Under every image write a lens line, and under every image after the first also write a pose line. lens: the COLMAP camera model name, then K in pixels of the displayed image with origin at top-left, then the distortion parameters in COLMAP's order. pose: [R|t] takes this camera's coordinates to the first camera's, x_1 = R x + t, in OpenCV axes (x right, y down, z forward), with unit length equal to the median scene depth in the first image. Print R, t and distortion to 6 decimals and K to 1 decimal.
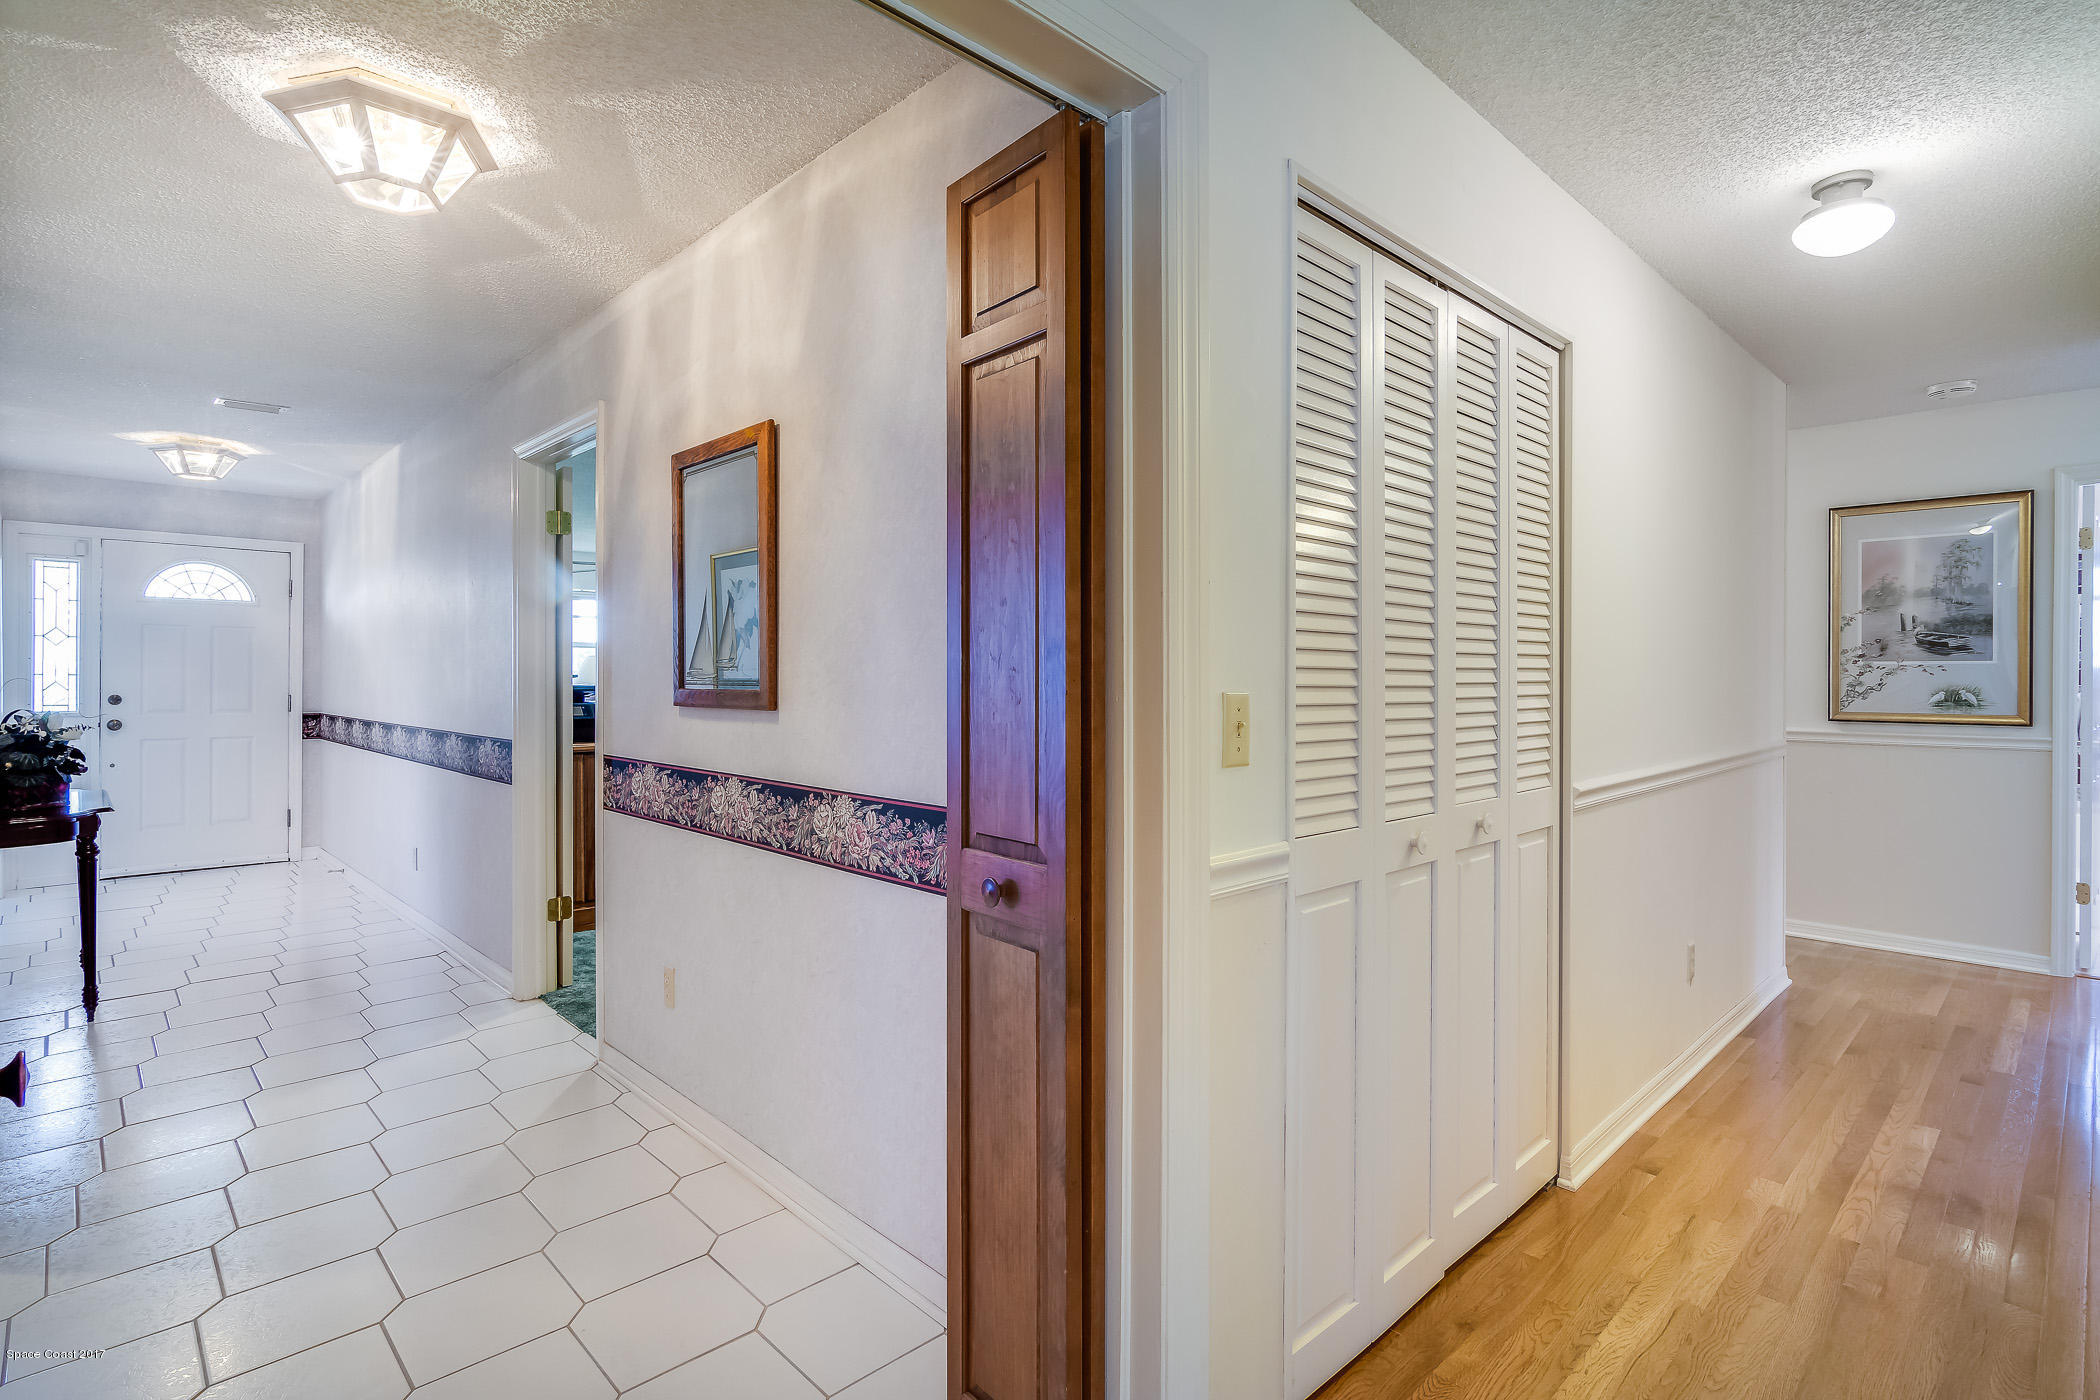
lens RADIAL K [[997.9, 0, 1045.9], [0, 997.9, 689.6], [0, 0, 1]] dist [0.001774, 0.000298]
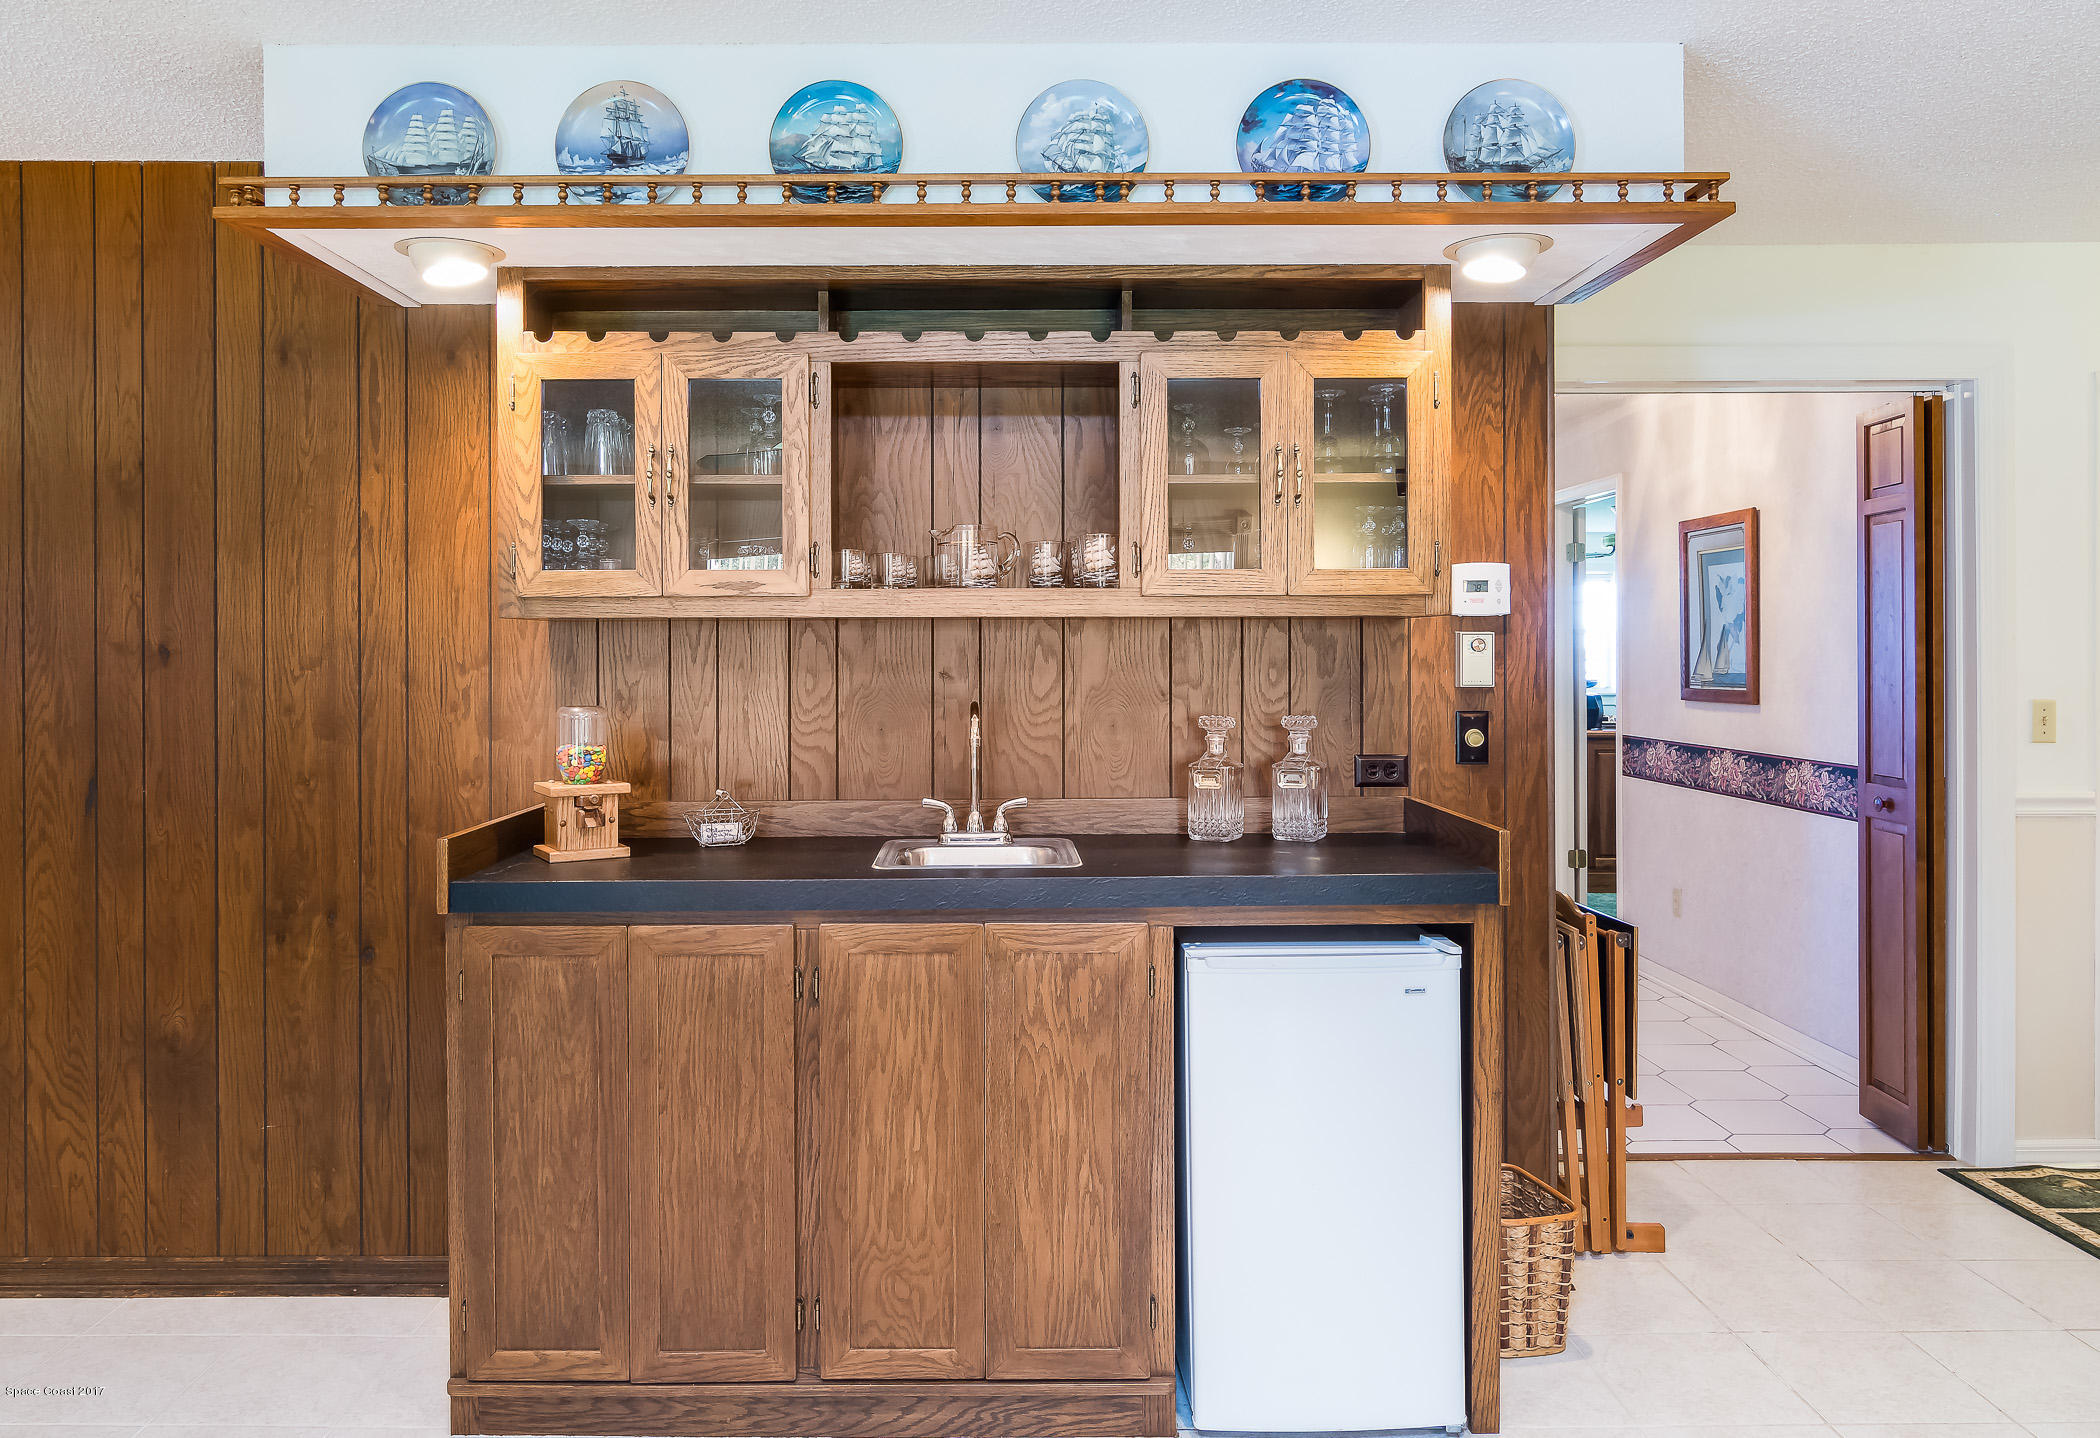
lens RADIAL K [[1308.8, 0, 1057.2], [0, 1308.8, 662.3], [0, 0, 1]] dist [-0.005302, 0.000682]
pose [[0.718541, -0.005376, -0.695464, 0.351907], [-0.000189, 0.999969, -0.007926, -0.028519], [0.695485, 0.005827, 0.718517, -1.187424]]
